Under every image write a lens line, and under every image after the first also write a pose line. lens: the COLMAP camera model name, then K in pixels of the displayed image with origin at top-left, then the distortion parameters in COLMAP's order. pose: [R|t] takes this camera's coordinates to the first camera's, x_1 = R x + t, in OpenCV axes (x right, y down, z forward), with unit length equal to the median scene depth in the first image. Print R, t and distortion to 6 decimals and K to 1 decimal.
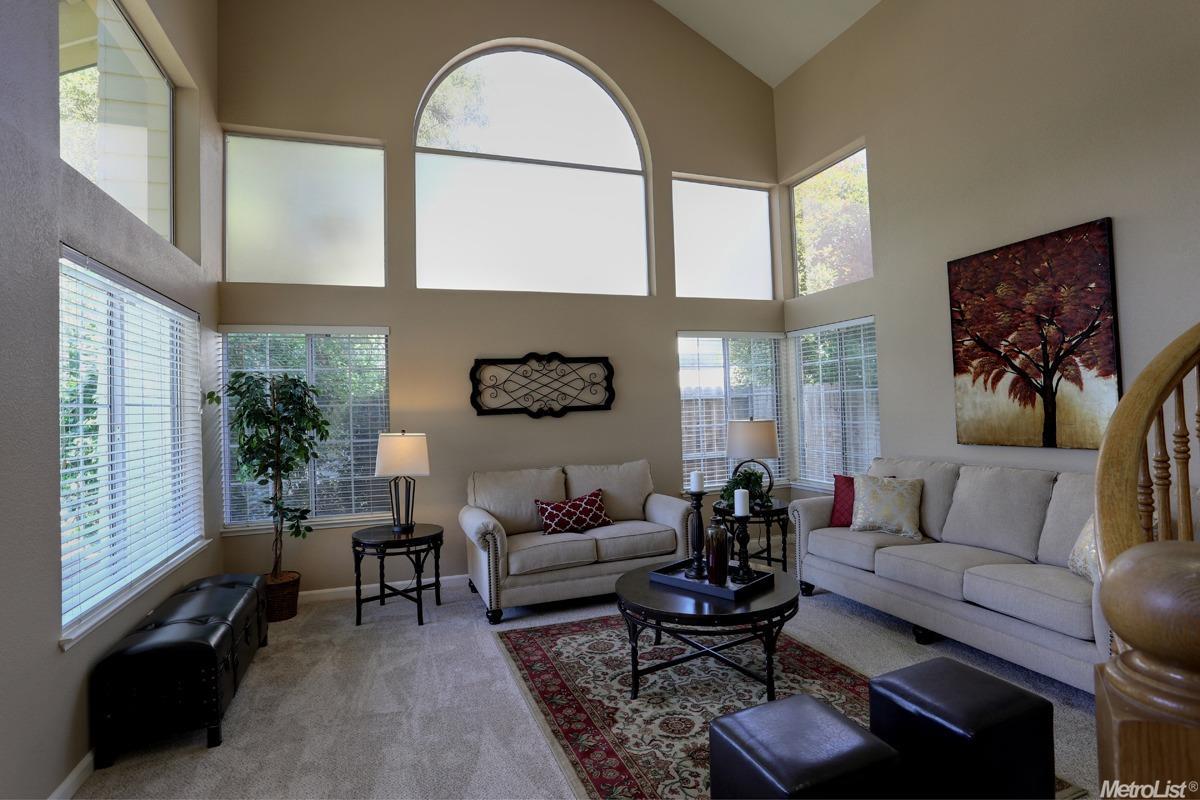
lens RADIAL K [[603.3, 0, 605.6], [0, 603.3, 394.8], [0, 0, 1]] dist [-0.053868, 0.016169]
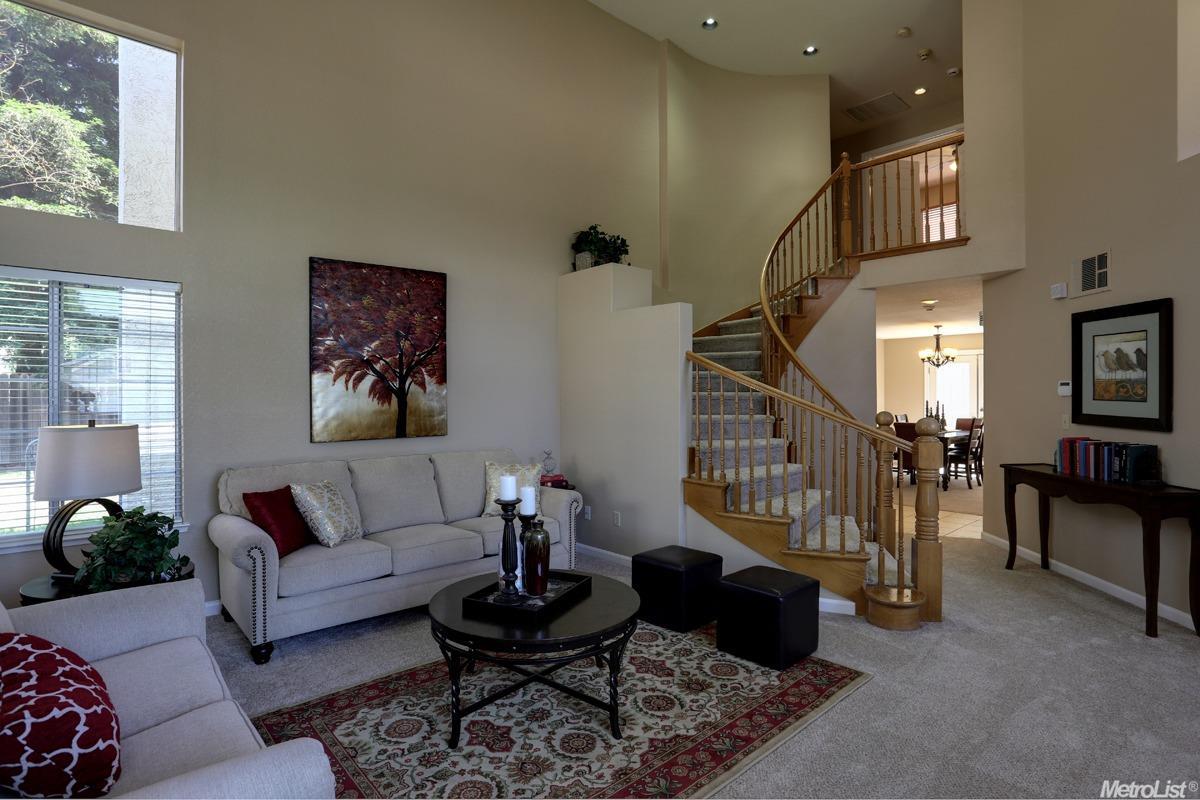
lens RADIAL K [[603.3, 0, 605.9], [0, 603.3, 399.6], [0, 0, 1]] dist [-0.053868, 0.016169]
pose [[-0.364962, 0.022182, 0.930758, -0.551538], [-0.007415, 0.999615, -0.026731, 0.036896], [-0.930993, -0.016658, -0.364658, 0.983496]]
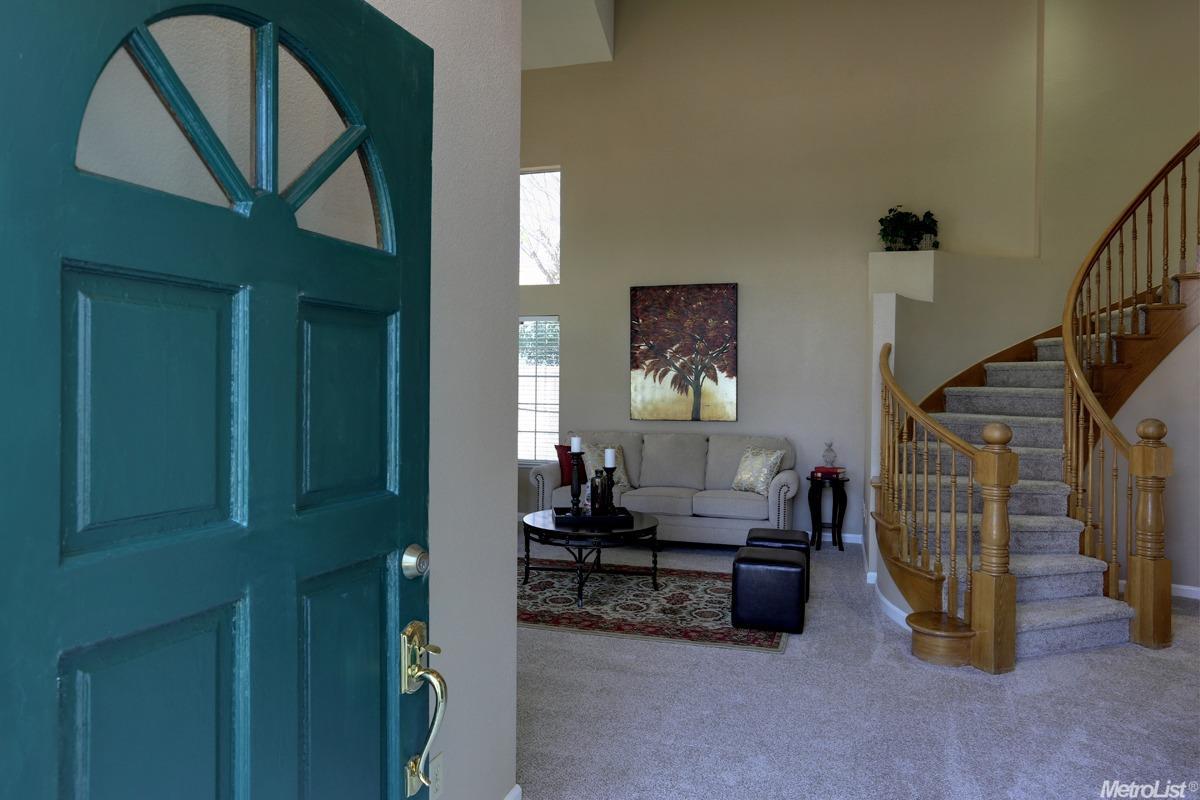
lens RADIAL K [[773.8, 0, 604.2], [0, 773.8, 395.0], [0, 0, 1]] dist [-0.026101, -0.005923]
pose [[0.604948, 0.023759, 0.795911, -0.956672], [-0.044701, 0.998992, 0.004155, 0.022401], [-0.795010, -0.038091, 0.605400, -0.046351]]
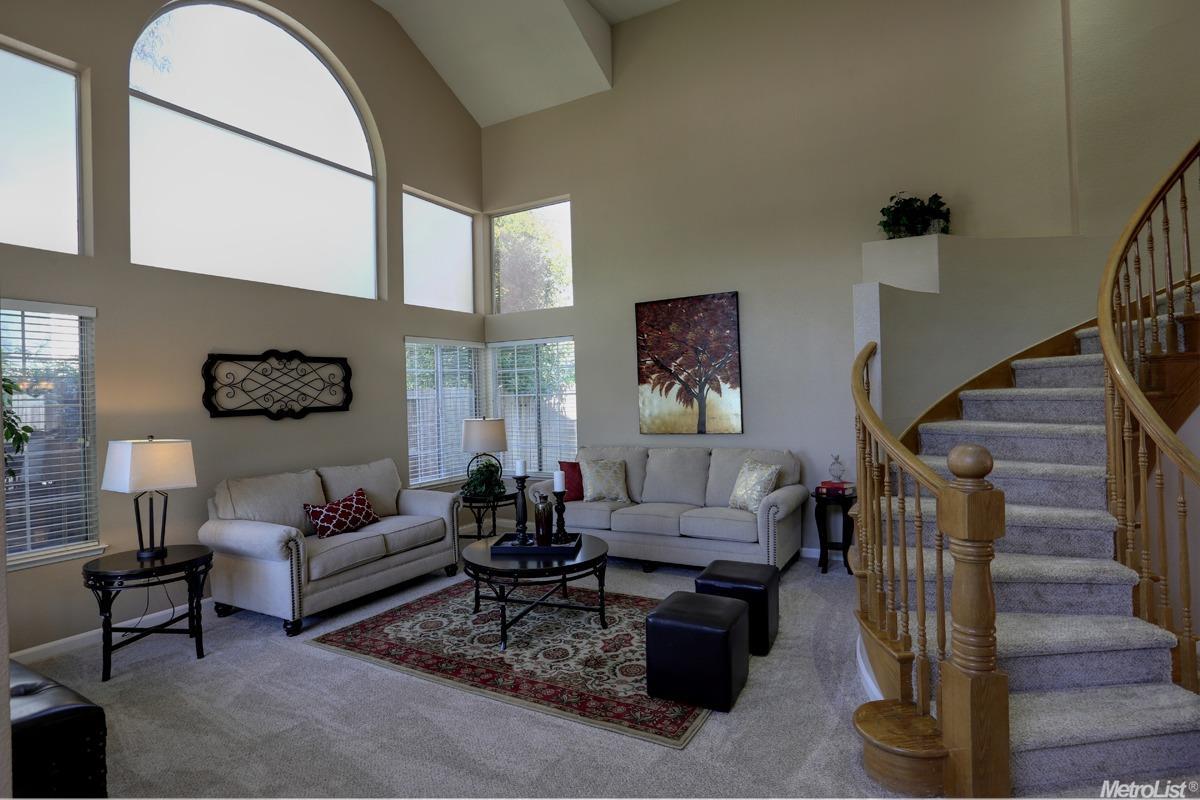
lens RADIAL K [[603.3, 0, 604.0], [0, 603.3, 394.8], [0, 0, 1]] dist [-0.053868, 0.016169]
pose [[0.761777, 0.012391, 0.647721, -0.431858], [-0.009748, 0.999923, -0.007665, 0.002723], [-0.647766, -0.000475, 0.761839, -0.036408]]
